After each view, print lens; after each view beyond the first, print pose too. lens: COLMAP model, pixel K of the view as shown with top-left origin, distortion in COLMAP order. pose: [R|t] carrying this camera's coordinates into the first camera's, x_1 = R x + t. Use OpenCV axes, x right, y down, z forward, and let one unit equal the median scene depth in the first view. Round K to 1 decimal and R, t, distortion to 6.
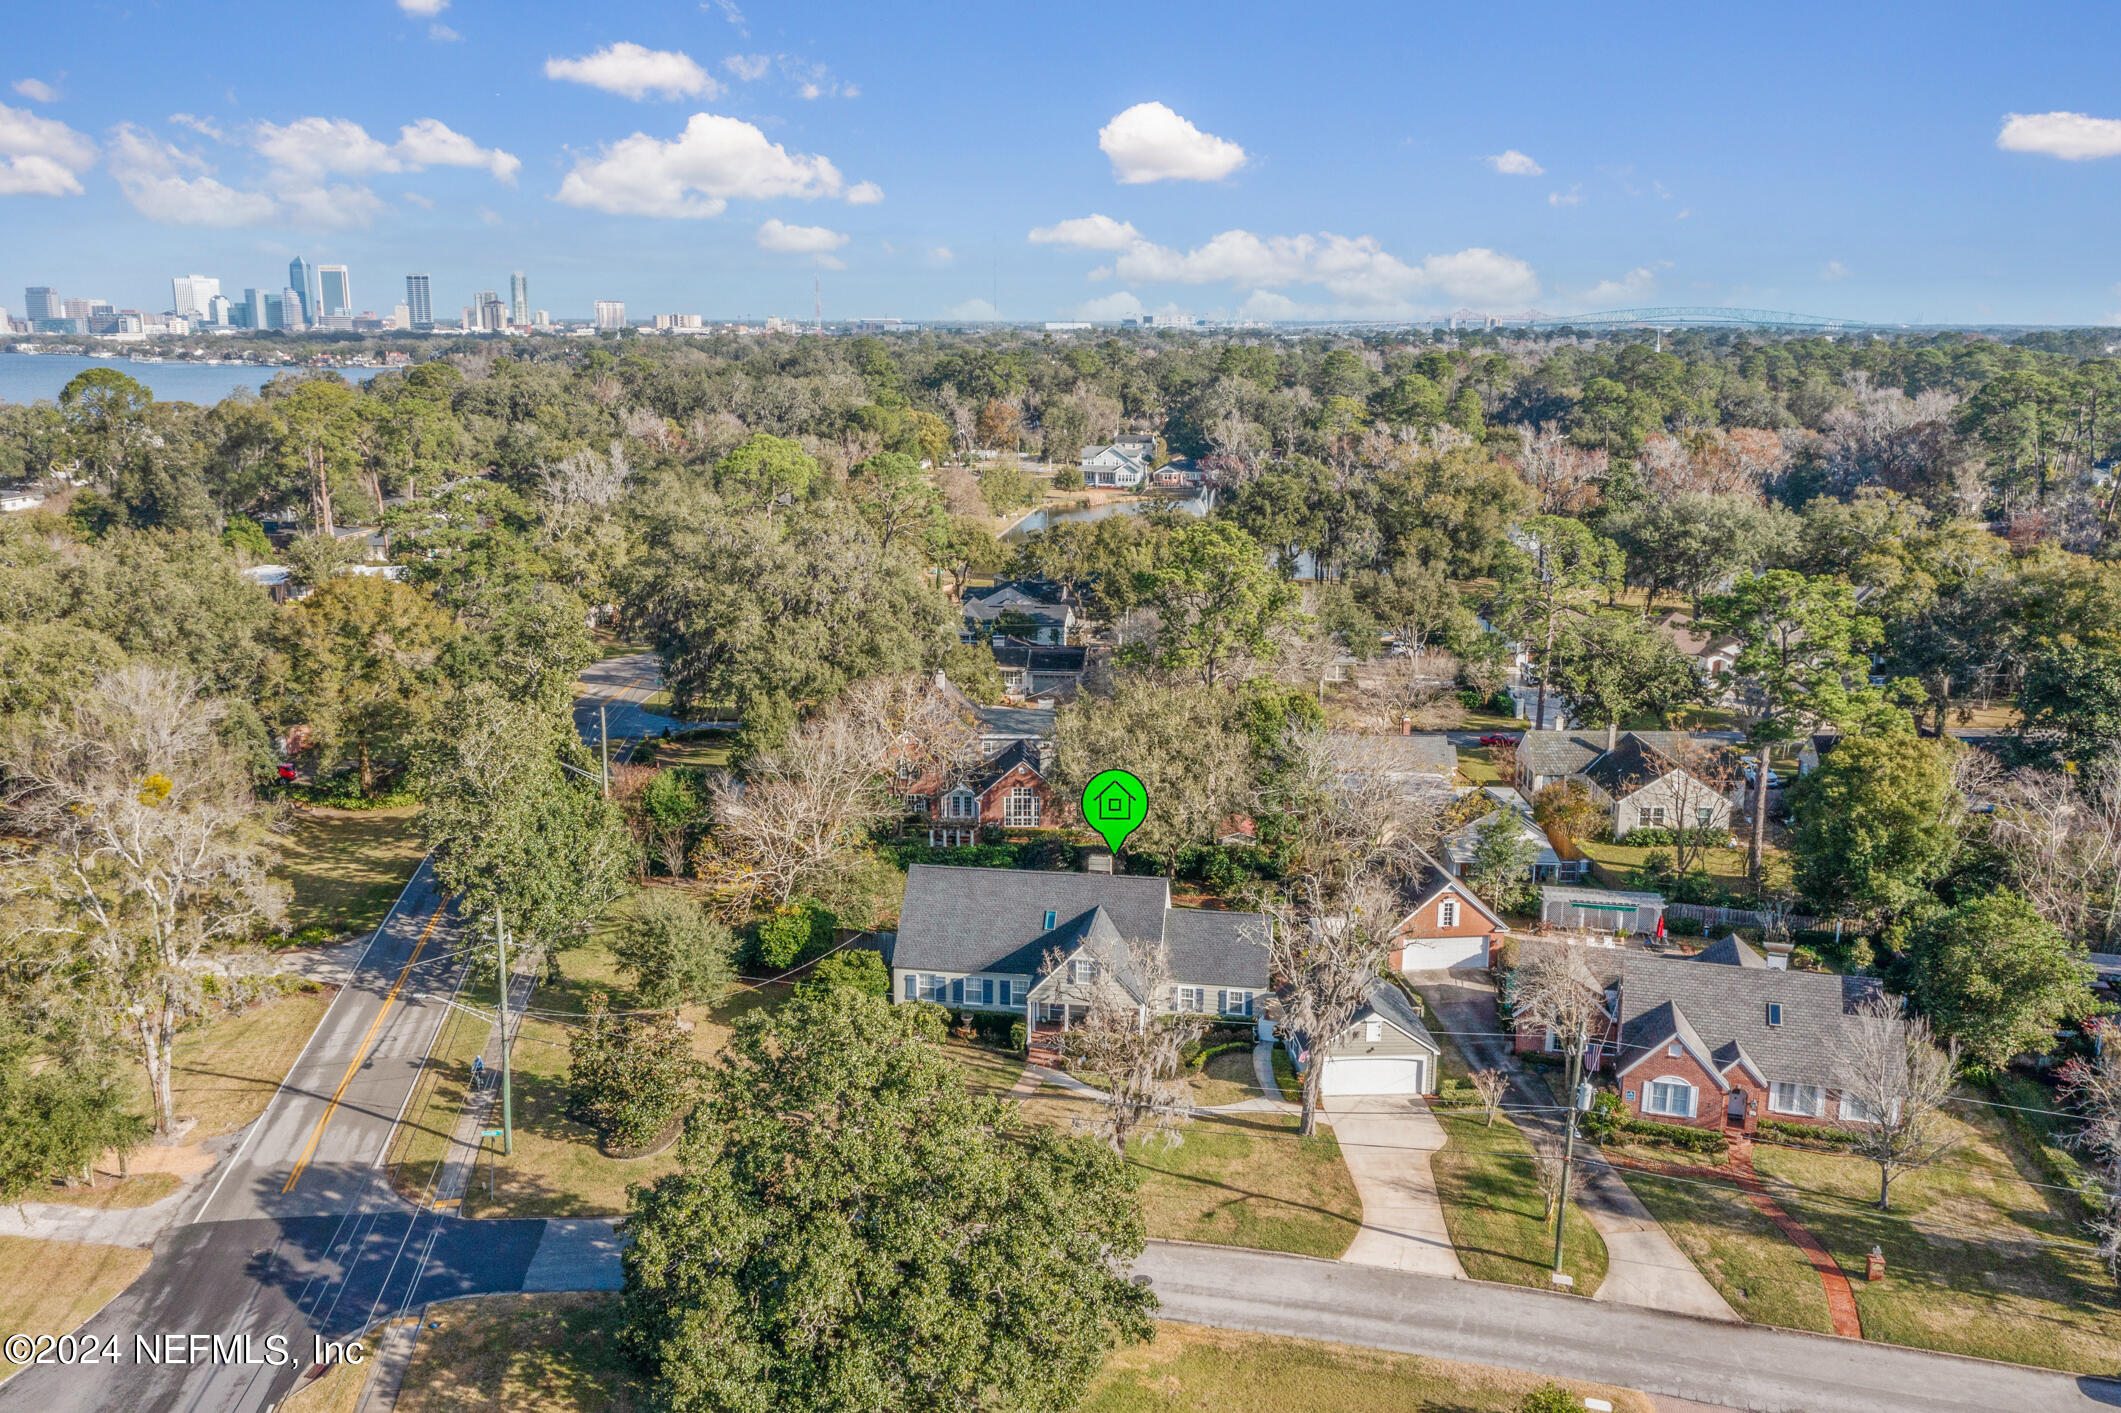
lens RADIAL K [[1678.6, 0, 1060.5], [0, 1678.6, 706.5], [0, 0, 1]] dist [-0.000911, -0.002248]
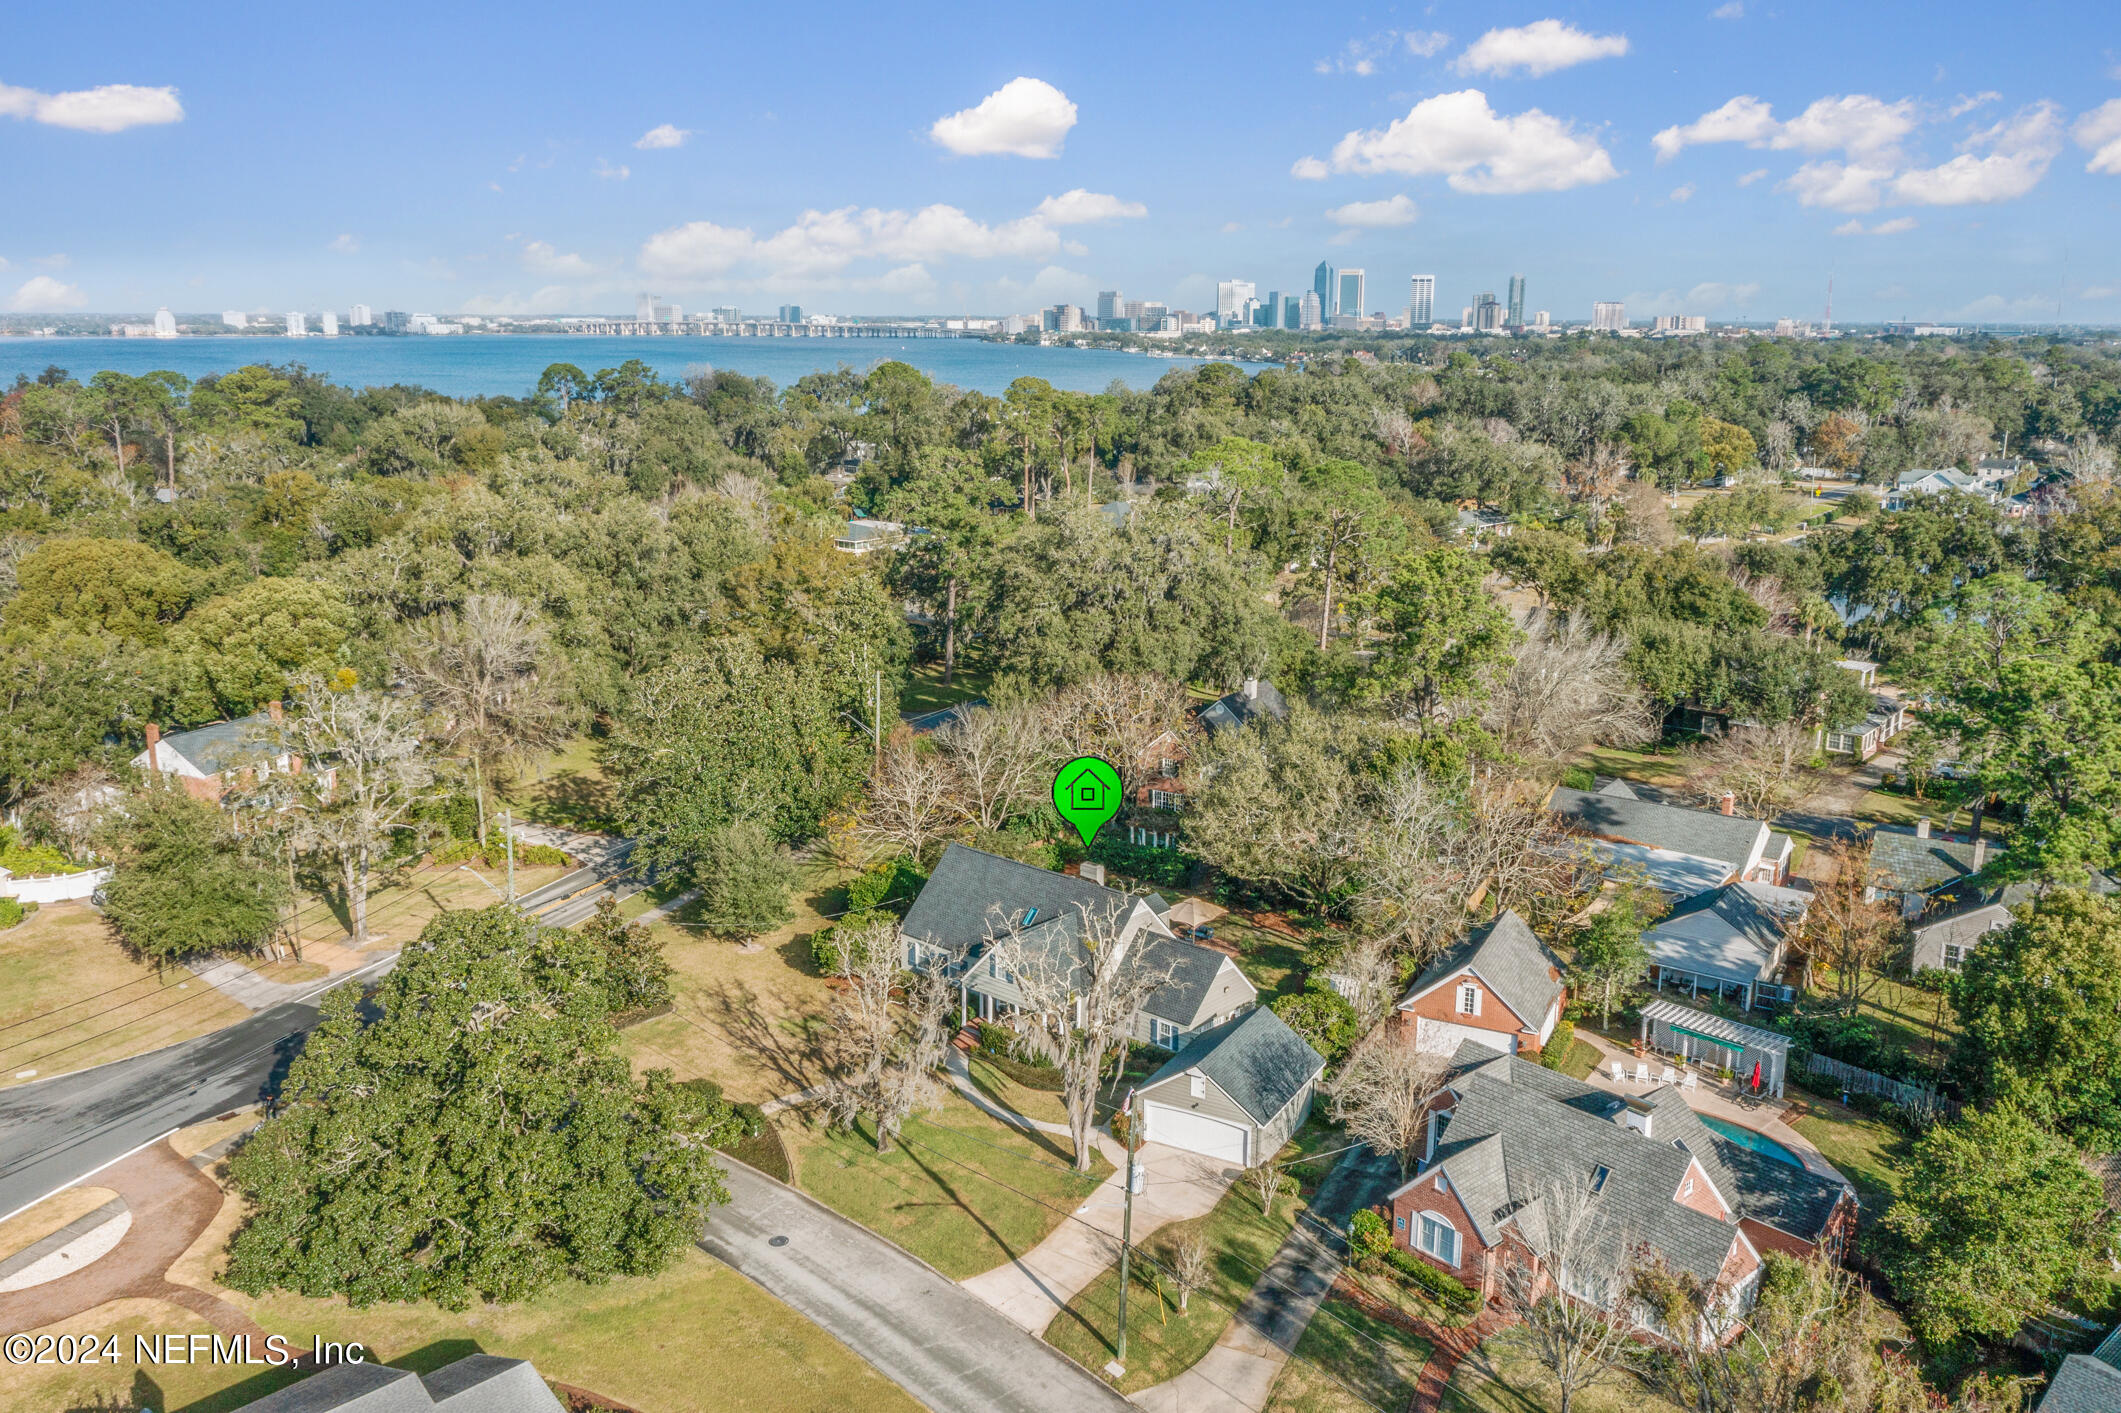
lens RADIAL K [[1678.6, 0, 1060.5], [0, 1678.6, 706.5], [0, 0, 1]] dist [-0.000911, -0.002248]
pose [[0.846761, 0.123017, -0.517555, 0.531006], [-0.123390, 0.991780, 0.033859, -0.036503], [0.517466, 0.035190, 0.854980, 0.135120]]
